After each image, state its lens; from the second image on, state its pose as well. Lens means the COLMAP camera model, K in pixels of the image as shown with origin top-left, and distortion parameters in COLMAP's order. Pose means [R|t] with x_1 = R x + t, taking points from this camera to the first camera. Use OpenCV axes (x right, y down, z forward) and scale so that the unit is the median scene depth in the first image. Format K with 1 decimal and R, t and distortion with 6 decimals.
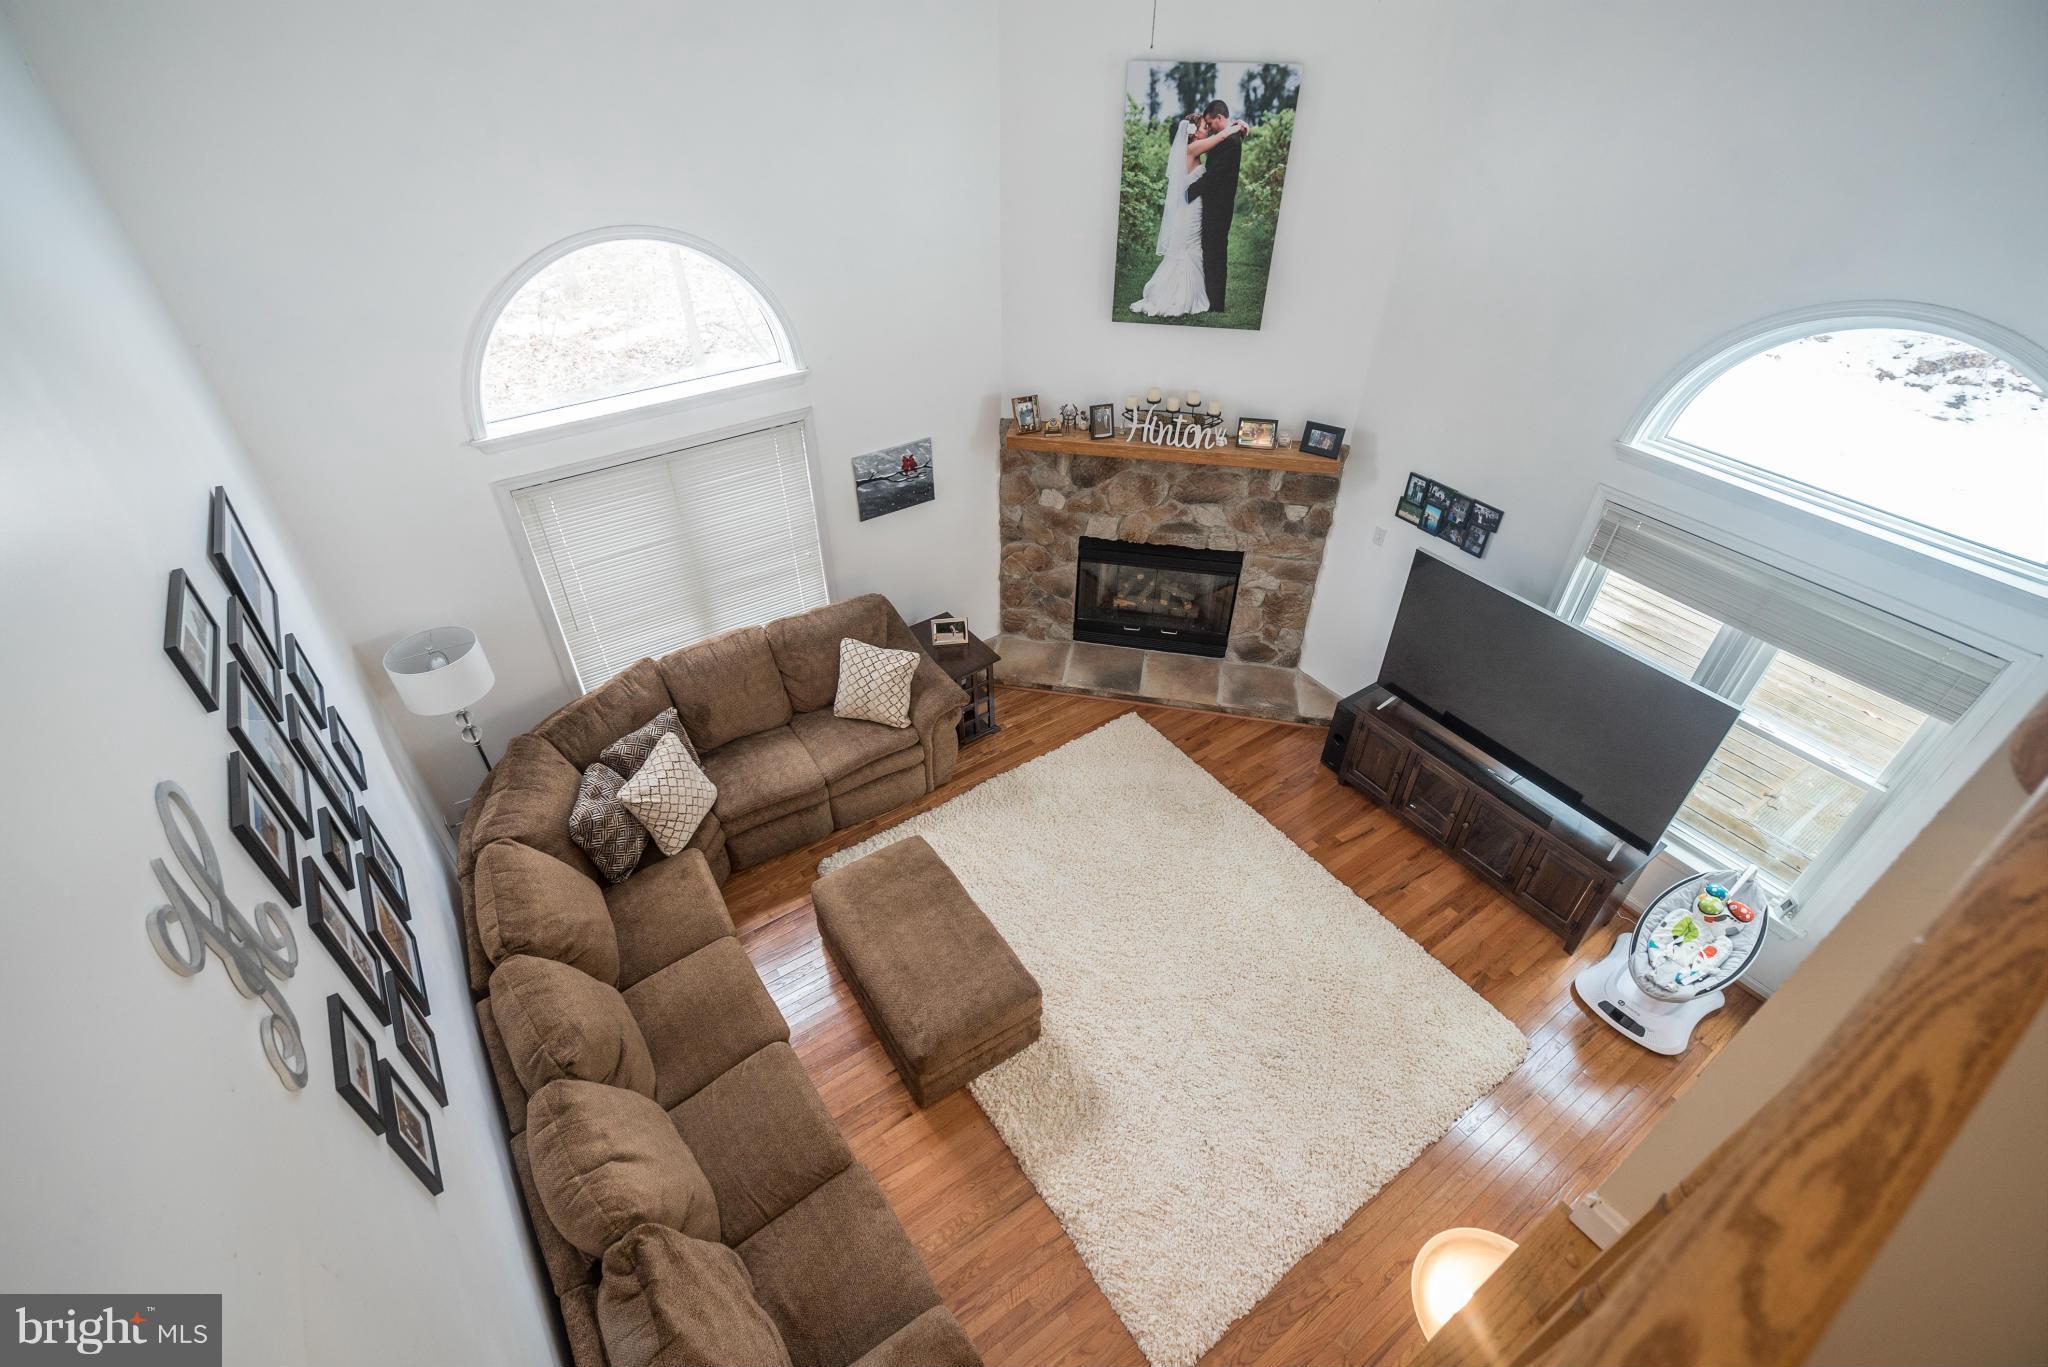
lens RADIAL K [[960.7, 0, 1016.1], [0, 960.7, 656.6], [0, 0, 1]] dist [-0.001468, 0.000363]
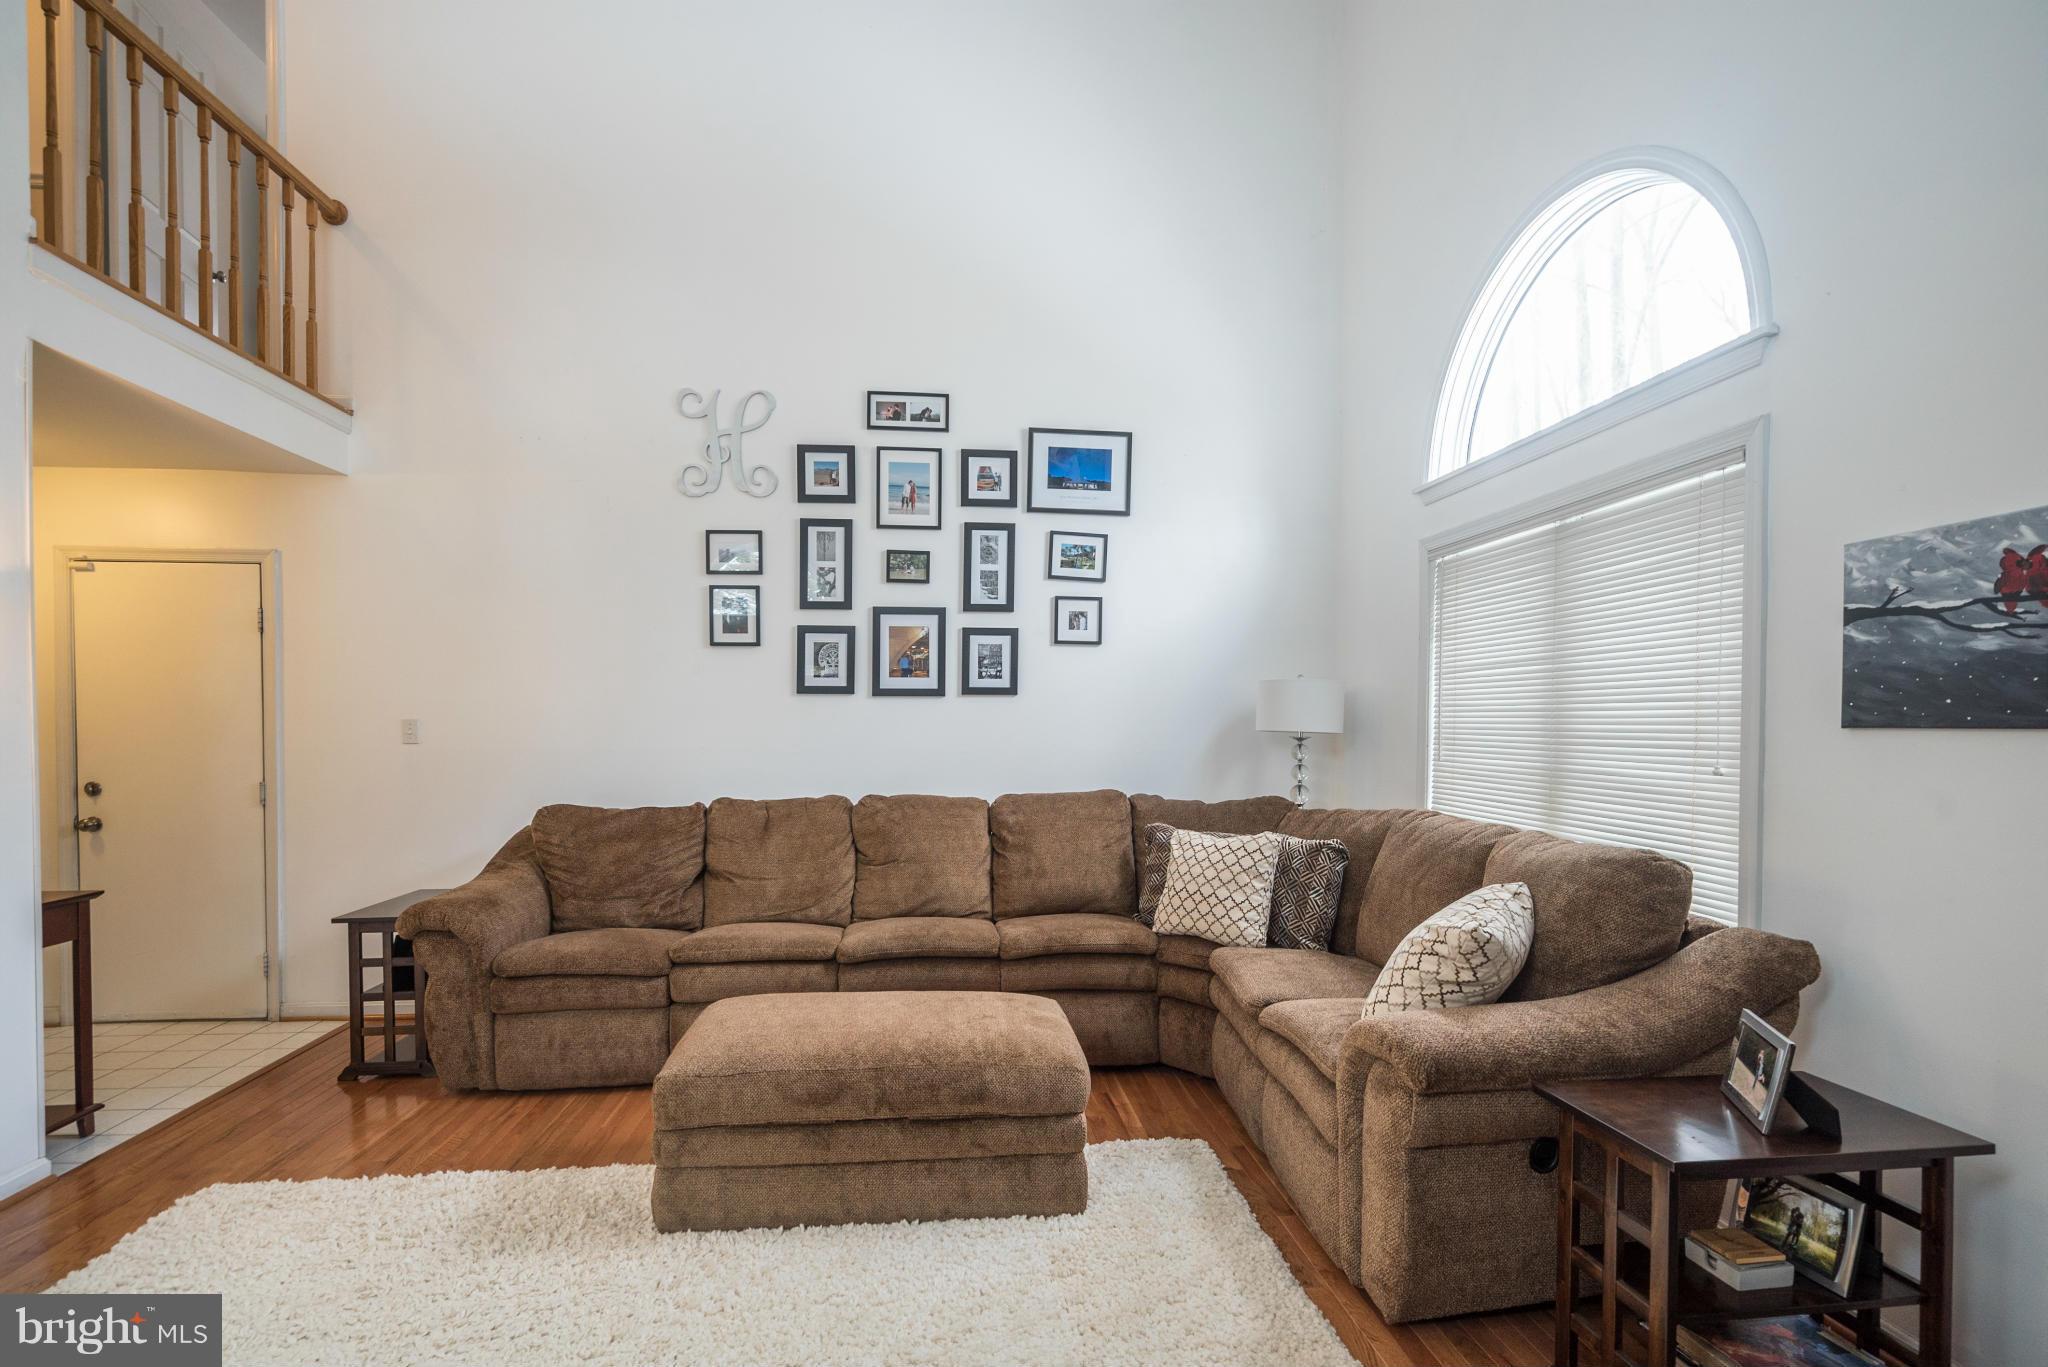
lens RADIAL K [[956.6, 0, 1024.4], [0, 956.6, 727.9], [0, 0, 1]] dist [-0.001464, 0.000425]
pose [[-0.478020, -0.004014, -0.878340, 0.329401], [-0.534565, 0.794797, 0.287294, -0.082024], [0.696949, 0.606862, -0.382075, 0.970845]]
